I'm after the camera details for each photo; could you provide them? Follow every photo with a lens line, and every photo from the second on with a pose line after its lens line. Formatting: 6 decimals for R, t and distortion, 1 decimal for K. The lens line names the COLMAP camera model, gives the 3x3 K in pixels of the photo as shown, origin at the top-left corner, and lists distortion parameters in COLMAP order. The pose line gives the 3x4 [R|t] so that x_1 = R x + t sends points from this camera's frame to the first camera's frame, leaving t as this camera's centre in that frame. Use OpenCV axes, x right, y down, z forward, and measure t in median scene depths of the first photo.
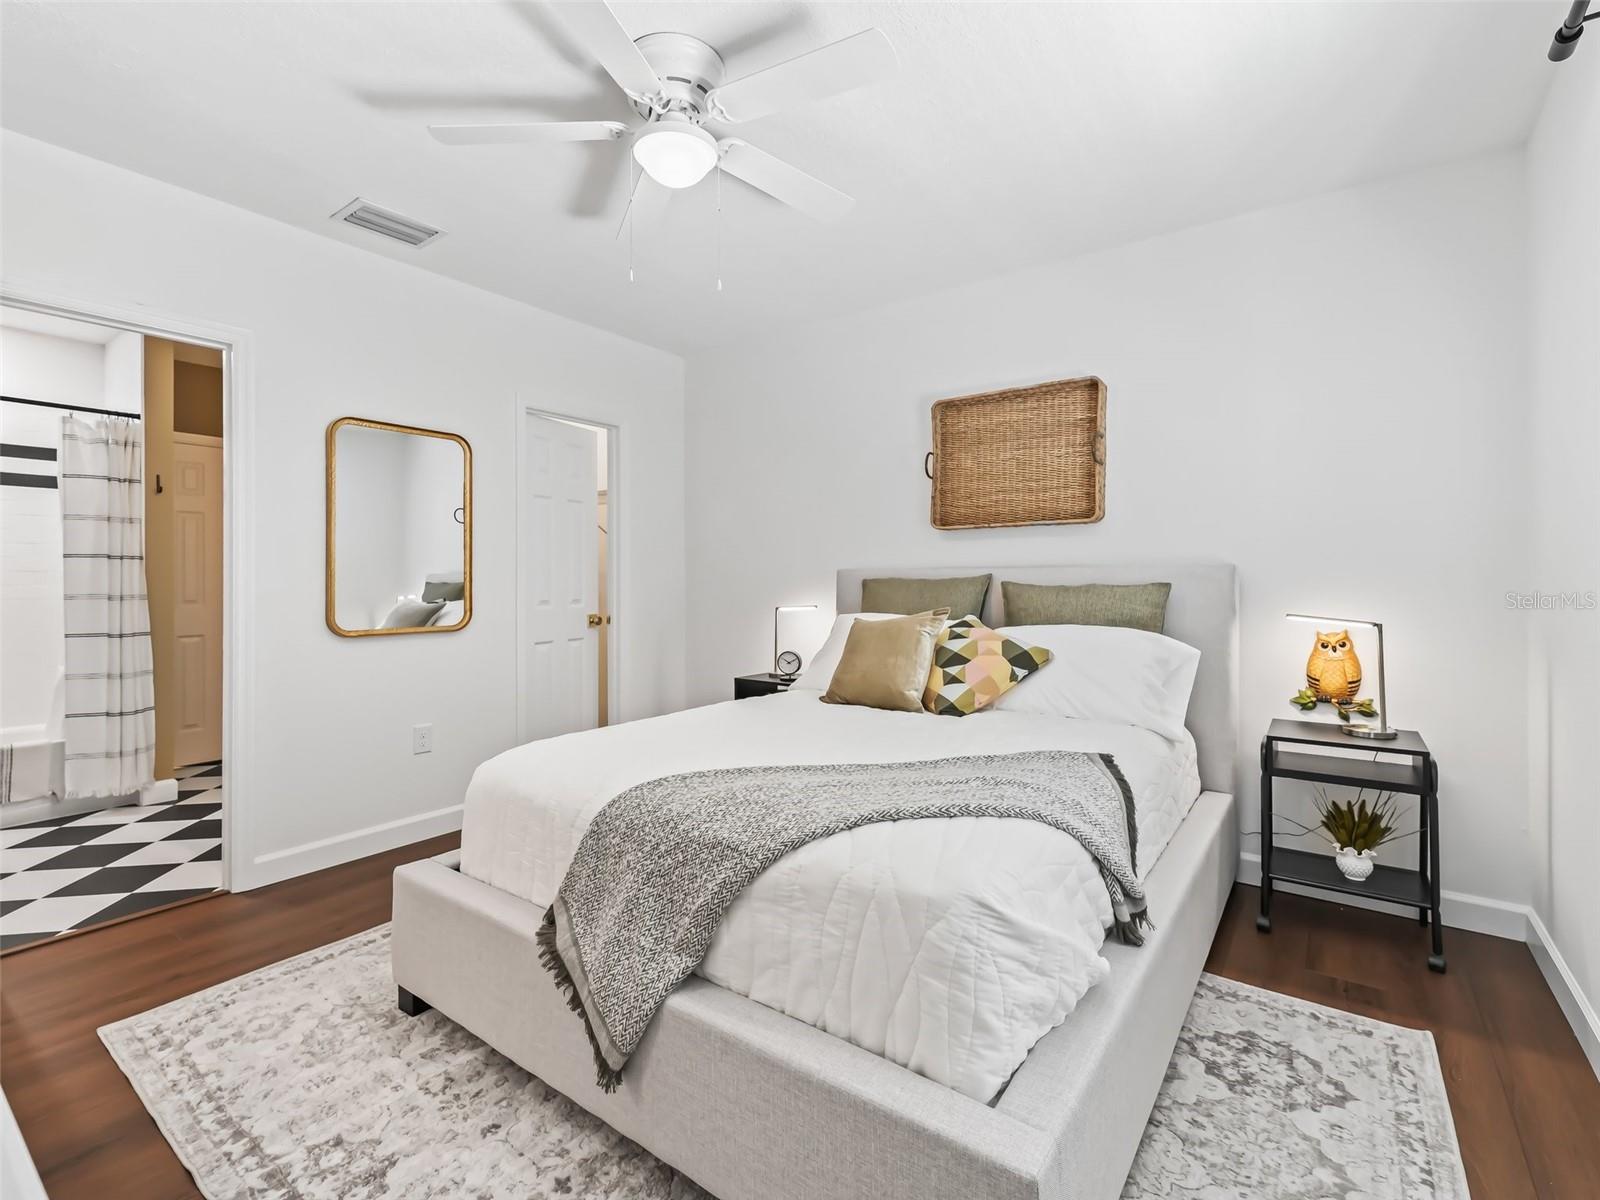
lens RADIAL K [[741.6, 0, 792.7], [0, 741.6, 576.0], [0, 0, 1]] dist [0.011994, -0.003023]
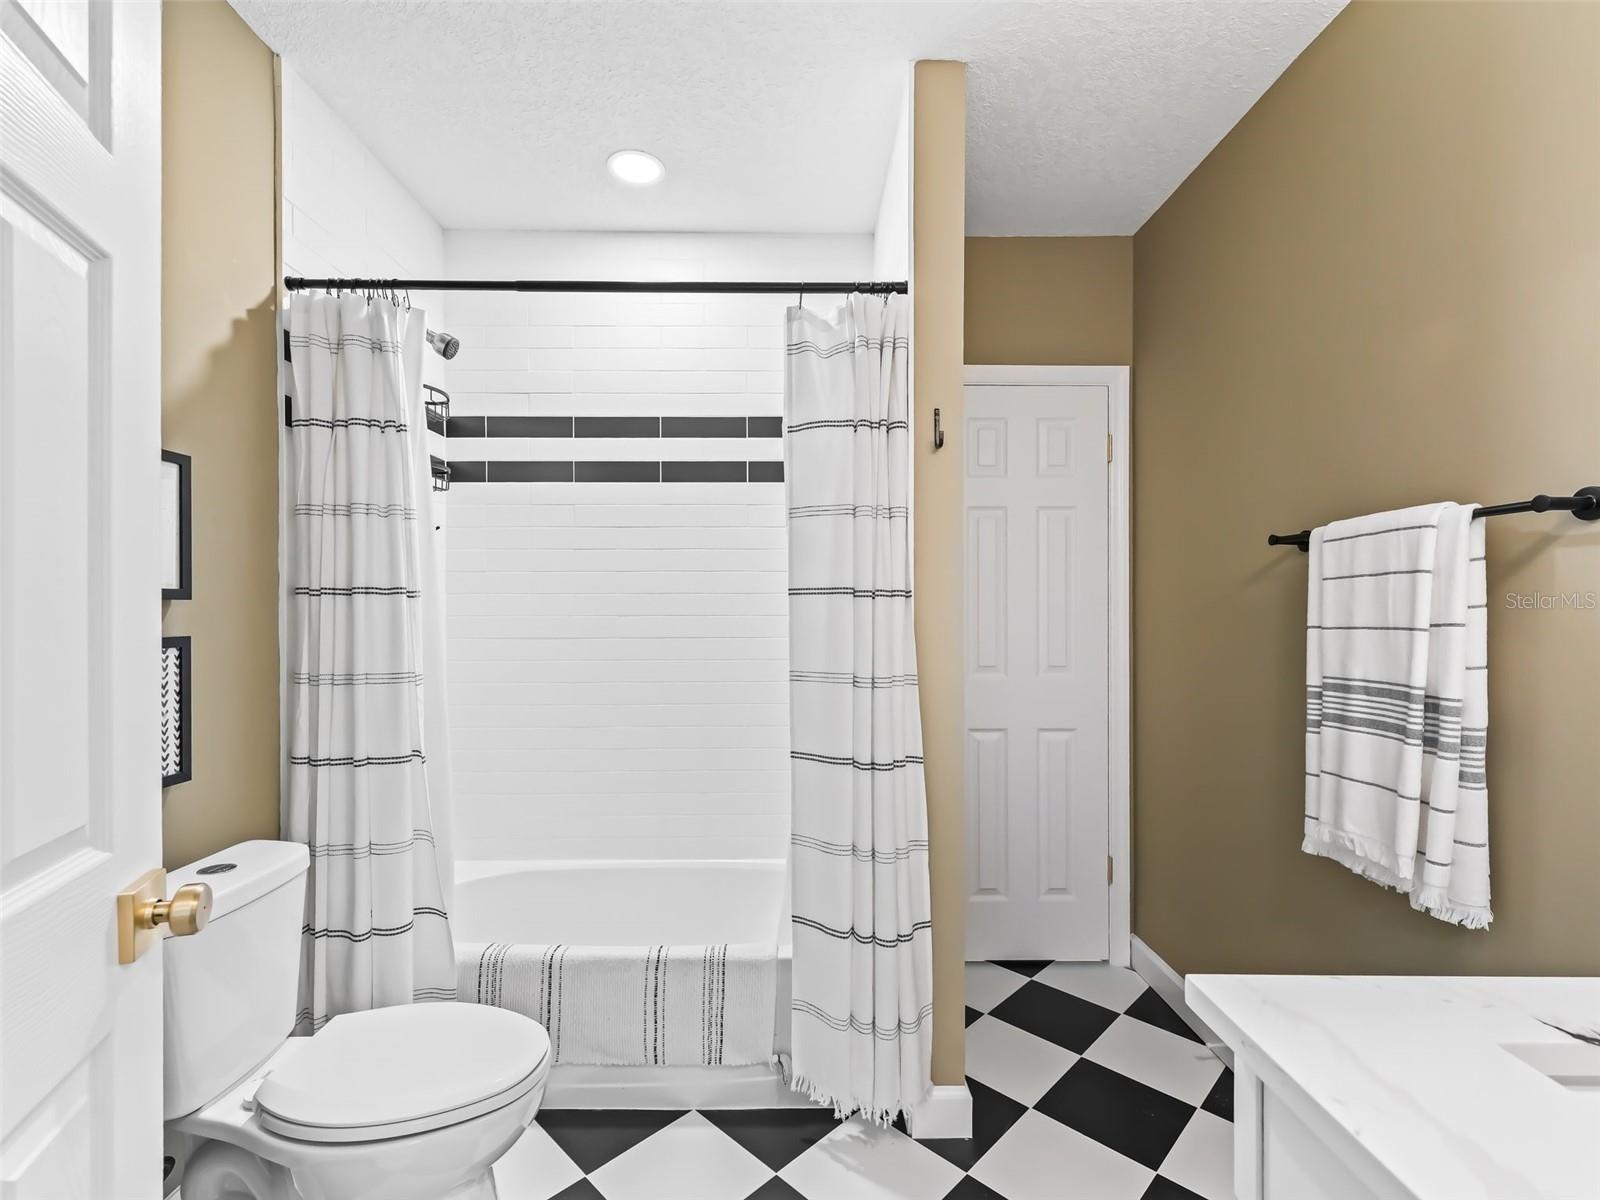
lens RADIAL K [[741.6, 0, 796.8], [0, 741.6, 609.0], [0, 0, 1]] dist [0.011994, -0.003023]
pose [[0.610056, 0.010719, -0.792286, -0.567417], [0.003807, 0.999857, 0.016459, -0.023074], [0.792349, -0.013057, 0.609928, 0.685548]]
